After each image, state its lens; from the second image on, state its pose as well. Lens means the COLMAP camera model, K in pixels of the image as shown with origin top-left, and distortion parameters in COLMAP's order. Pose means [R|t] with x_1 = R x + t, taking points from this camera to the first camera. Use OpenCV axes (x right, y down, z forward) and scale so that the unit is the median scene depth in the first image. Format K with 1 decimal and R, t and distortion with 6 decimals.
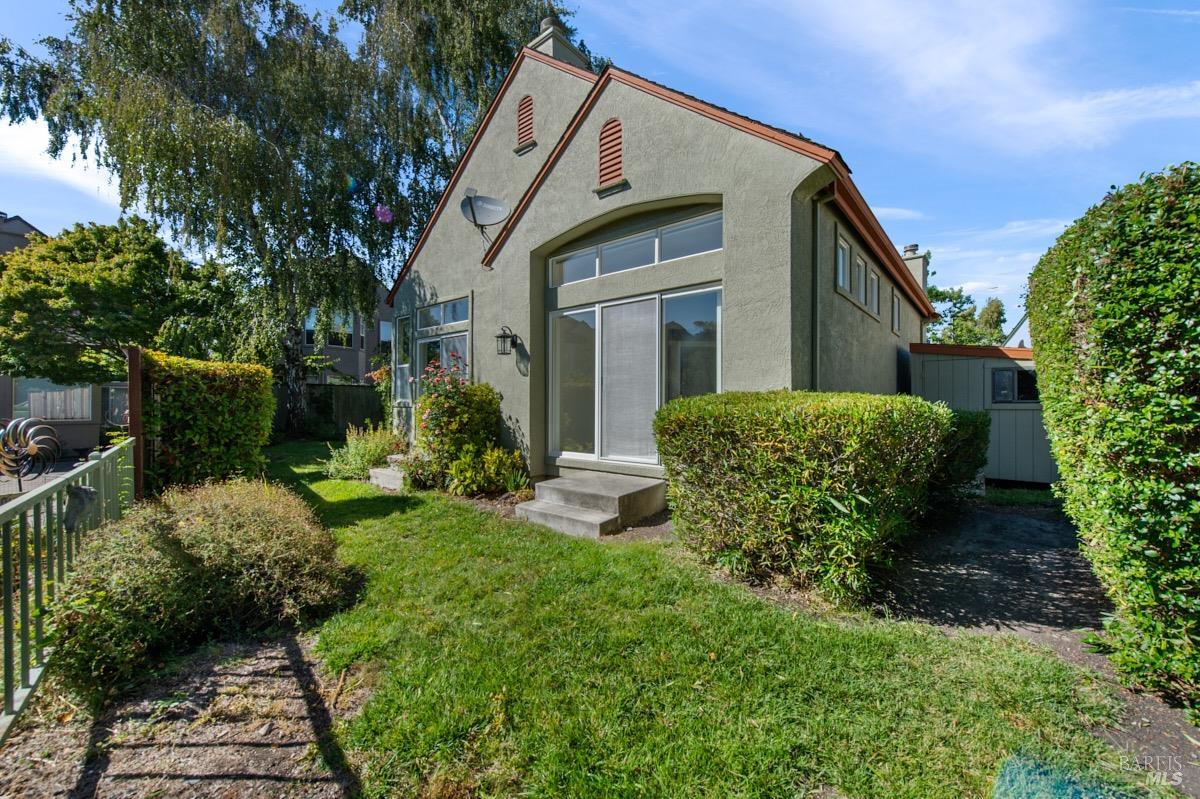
lens RADIAL K [[480.1, 0, 596.5], [0, 480.1, 404.6], [0, 0, 1]] dist [0.010874, -0.000372]
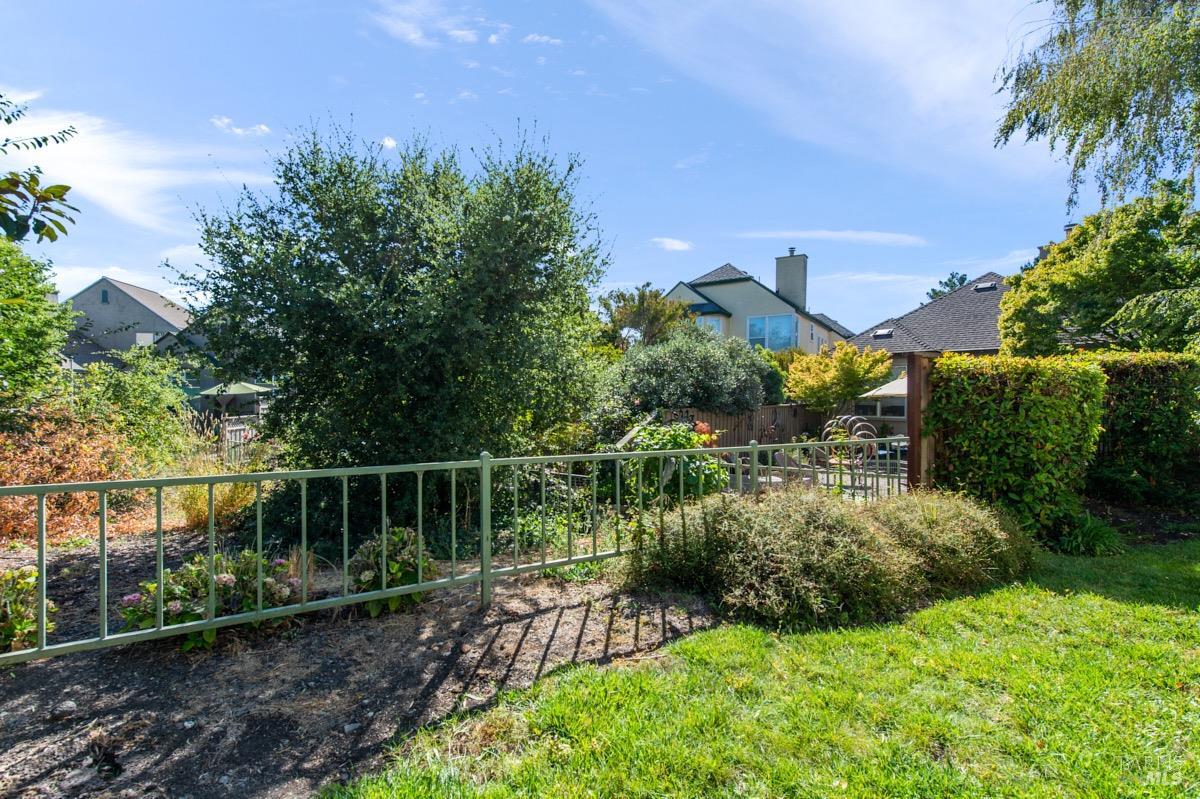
lens RADIAL K [[528.5, 0, 596.3], [0, 528.5, 403.0], [0, 0, 1]] dist [0.018359, -0.000078]
pose [[-0.161181, -0.004695, -0.986914, 0.673244], [-0.001399, 0.999989, -0.004529, -0.005857], [0.986924, 0.000651, -0.161186, 1.029083]]
